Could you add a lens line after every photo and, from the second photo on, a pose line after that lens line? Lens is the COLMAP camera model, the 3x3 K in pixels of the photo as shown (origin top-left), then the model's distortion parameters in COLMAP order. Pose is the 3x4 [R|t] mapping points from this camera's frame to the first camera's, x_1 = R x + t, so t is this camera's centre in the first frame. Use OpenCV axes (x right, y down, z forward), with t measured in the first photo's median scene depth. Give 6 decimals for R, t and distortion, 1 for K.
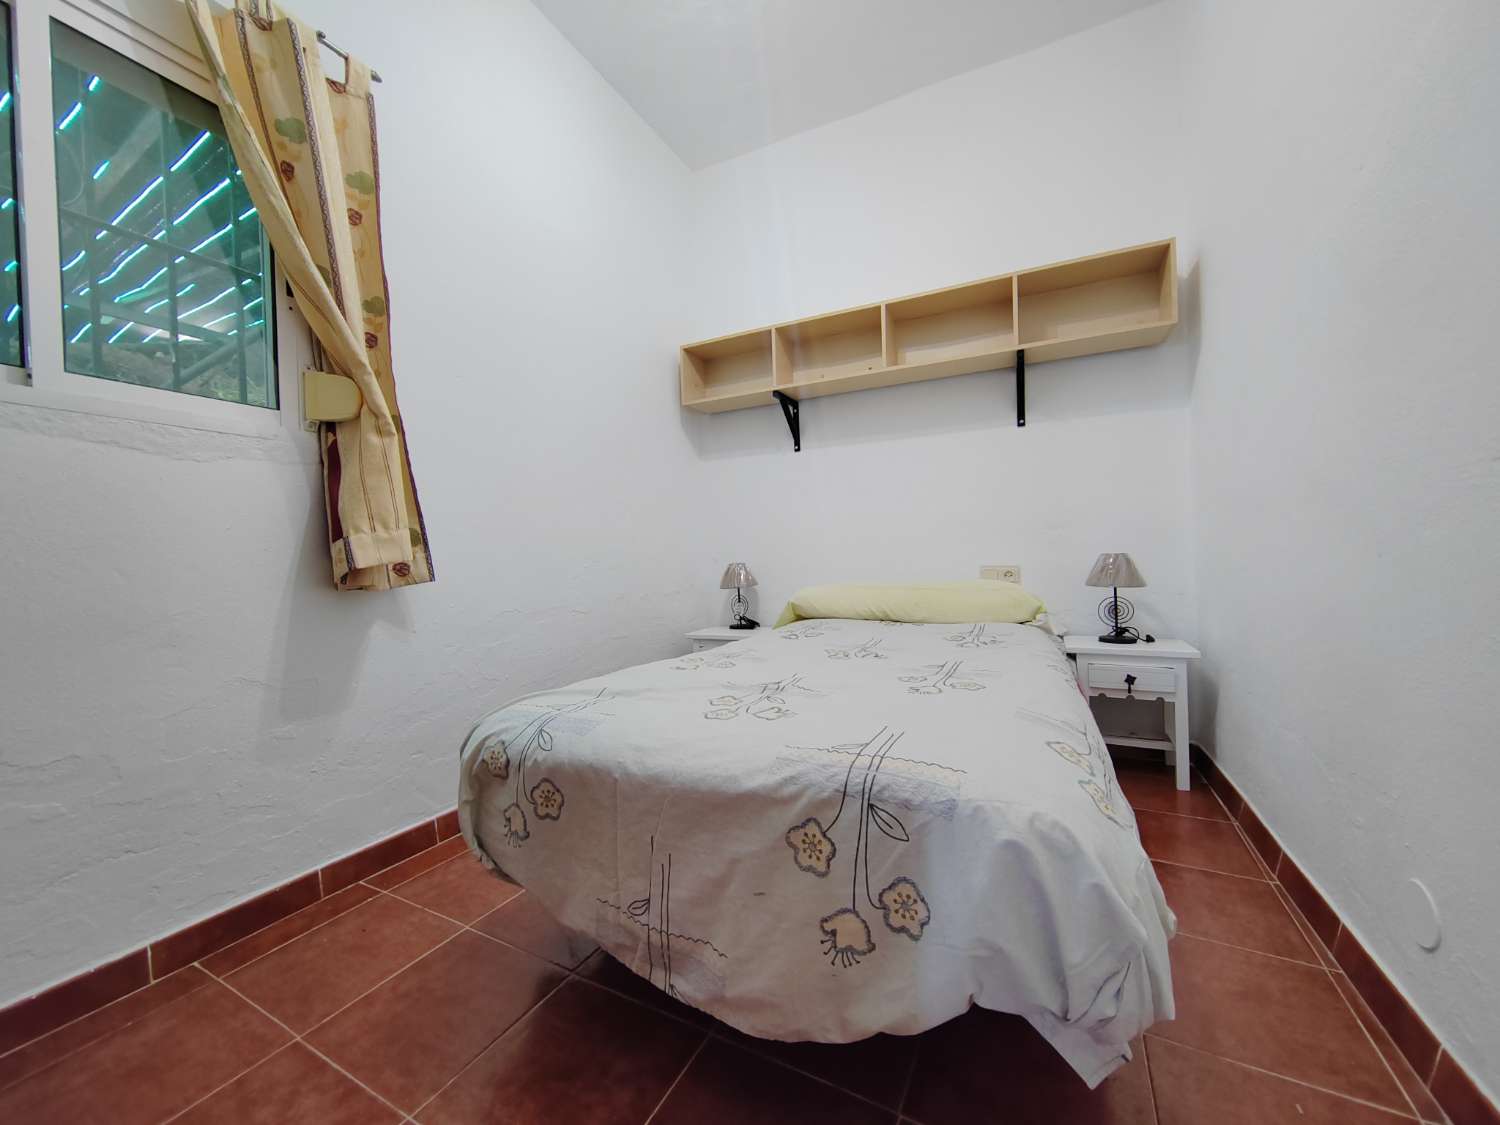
lens RADIAL K [[577.8, 0, 750.0], [0, 577.8, 562.5], [0, 0, 1]] dist [-0.001023, -0.000135]
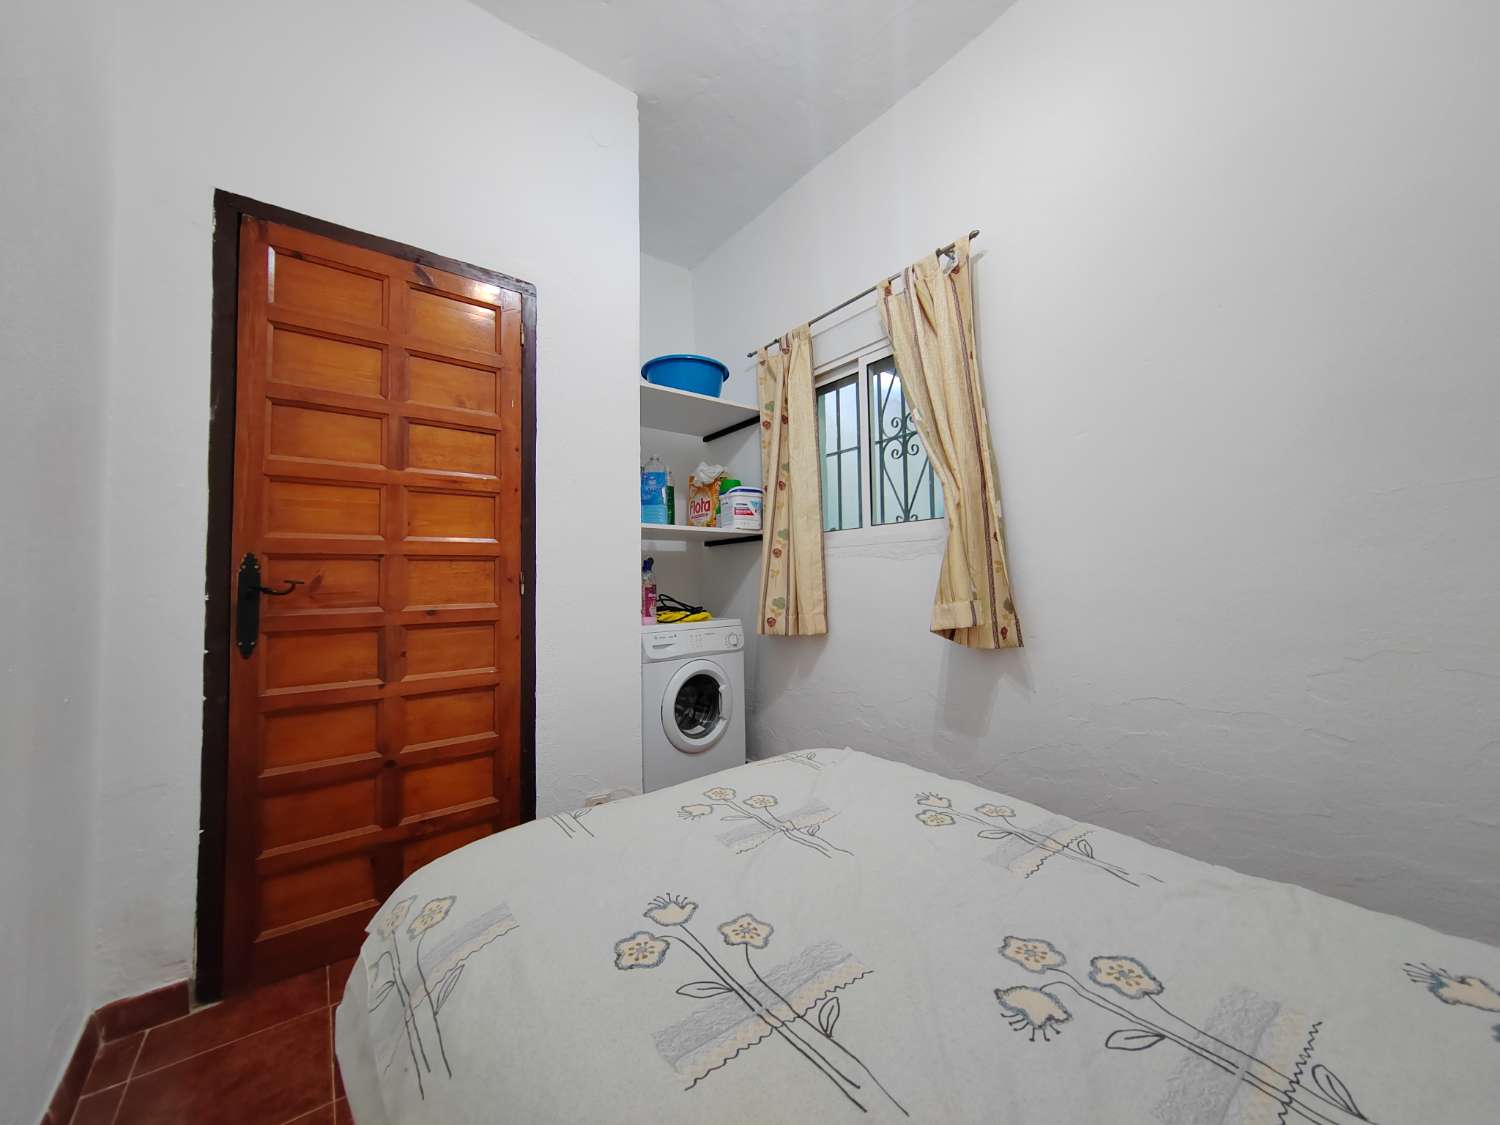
lens RADIAL K [[577.8, 0, 750.0], [0, 577.8, 562.5], [0, 0, 1]] dist [-0.001023, -0.000135]
pose [[-0.413812, -0.001478, -0.910361, 0.699834], [0.018682, 0.999774, -0.010115, -0.136537], [0.910170, -0.021193, -0.413691, 1.092196]]
